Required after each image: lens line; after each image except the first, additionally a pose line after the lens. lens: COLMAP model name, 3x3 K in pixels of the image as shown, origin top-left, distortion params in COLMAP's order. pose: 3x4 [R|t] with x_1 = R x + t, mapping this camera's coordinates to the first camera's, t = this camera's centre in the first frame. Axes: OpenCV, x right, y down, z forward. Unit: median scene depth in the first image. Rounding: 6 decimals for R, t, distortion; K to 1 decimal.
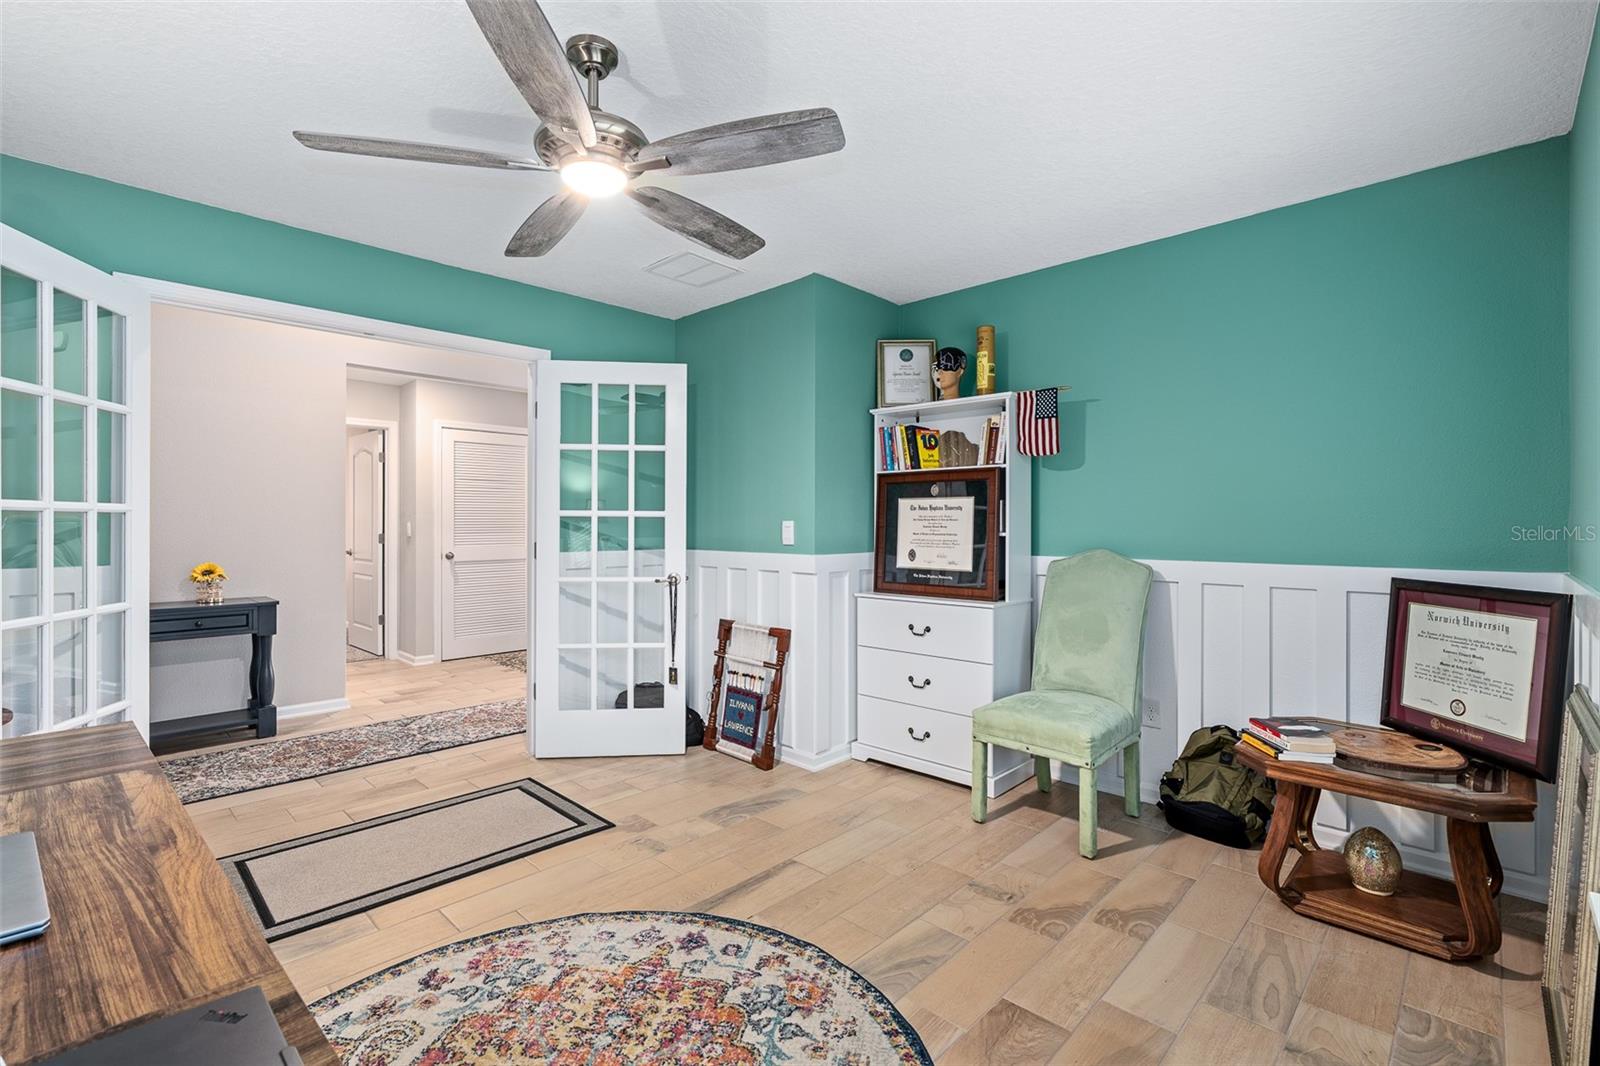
lens RADIAL K [[722.8, 0, 805.0], [0, 722.8, 525.1], [0, 0, 1]] dist [-0.005853, 0.000961]
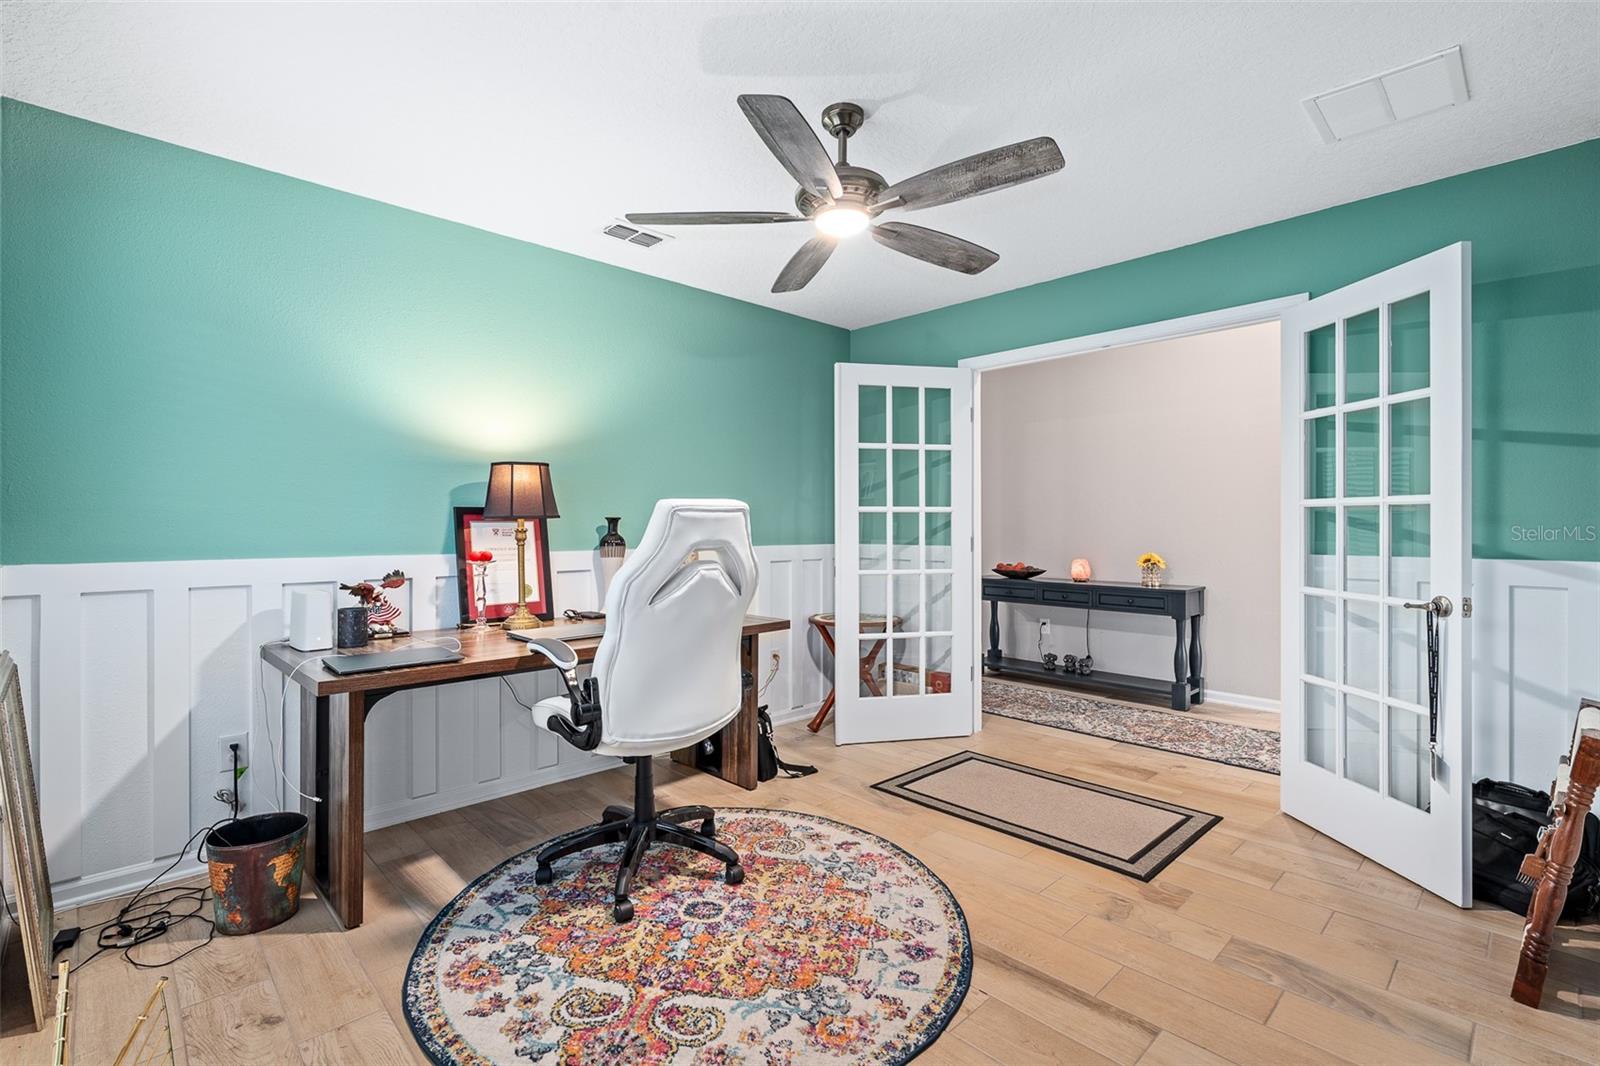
lens RADIAL K [[722.8, 0, 790.5], [0, 722.8, 542.7], [0, 0, 1]] dist [-0.005853, 0.000961]
pose [[-0.054797, 0.023329, -0.998225, 0.757612], [0.001954, 0.999728, 0.023256, 0.007728], [0.998496, -0.000676, -0.054827, 0.832592]]
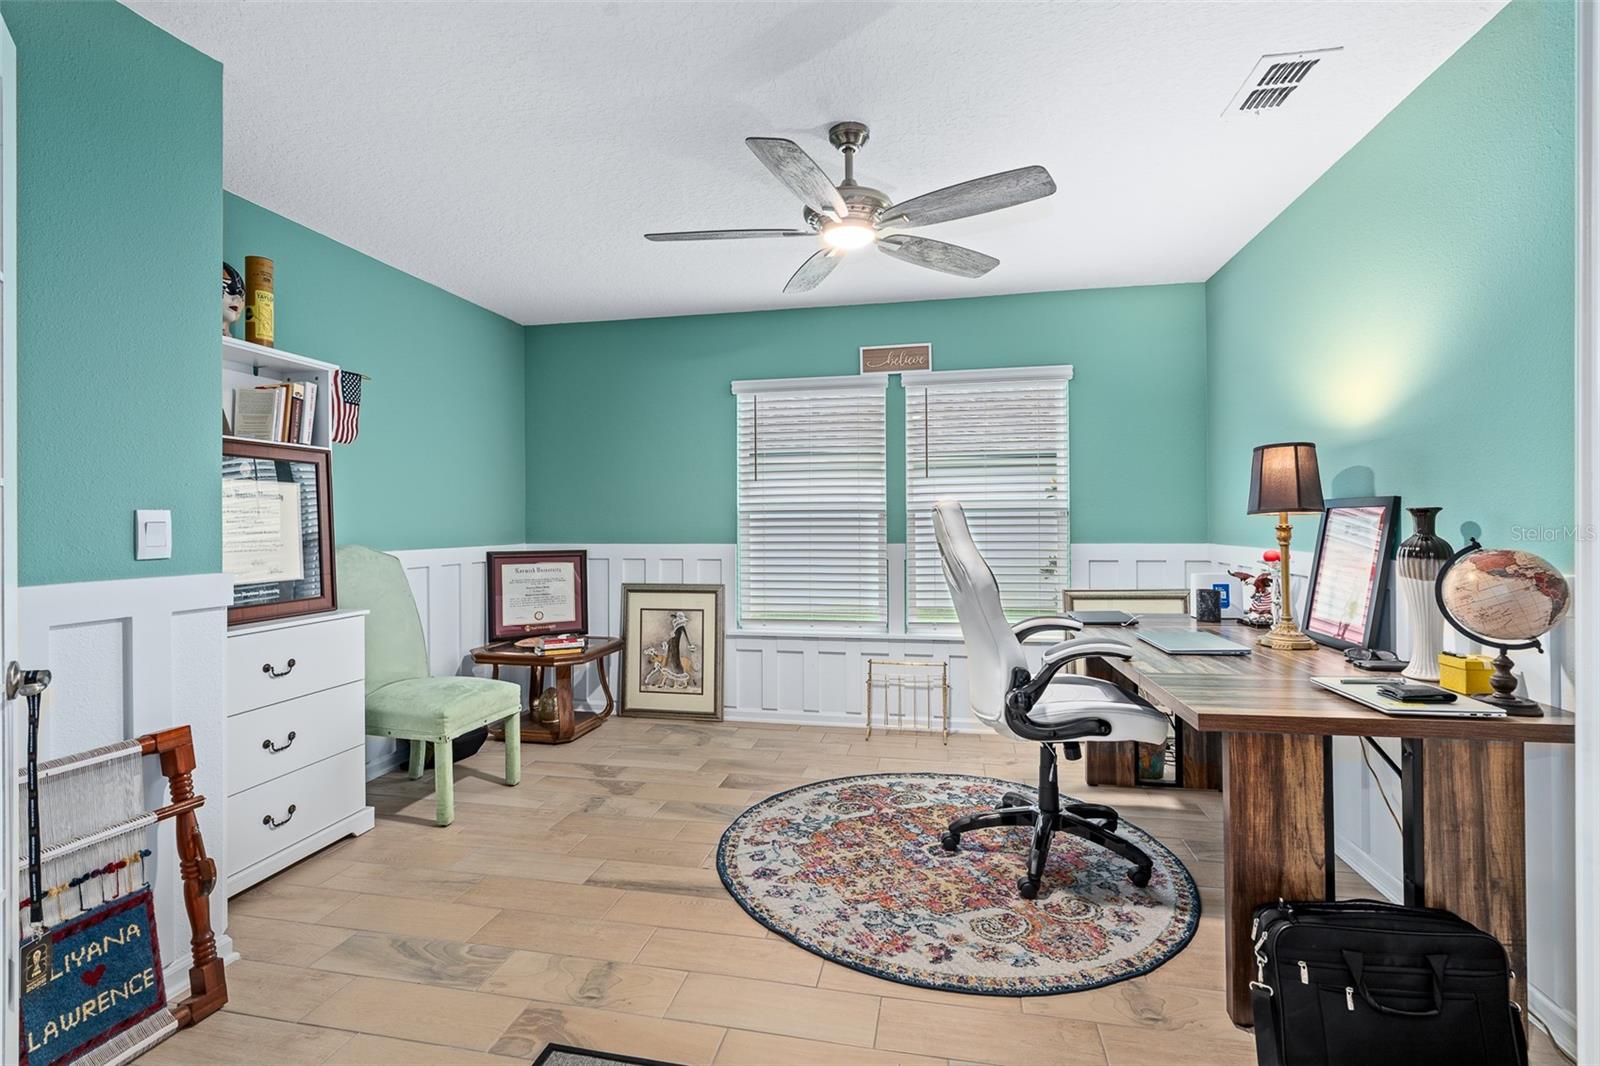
lens RADIAL K [[722.8, 0, 793.4], [0, 722.8, 523.2], [0, 0, 1]] dist [-0.005853, 0.000961]
pose [[-0.525652, -0.002070, 0.850697, -1.109197], [0.002986, 0.999986, 0.004278, 0.003596], [-0.850694, 0.004789, -0.525639, 1.484795]]
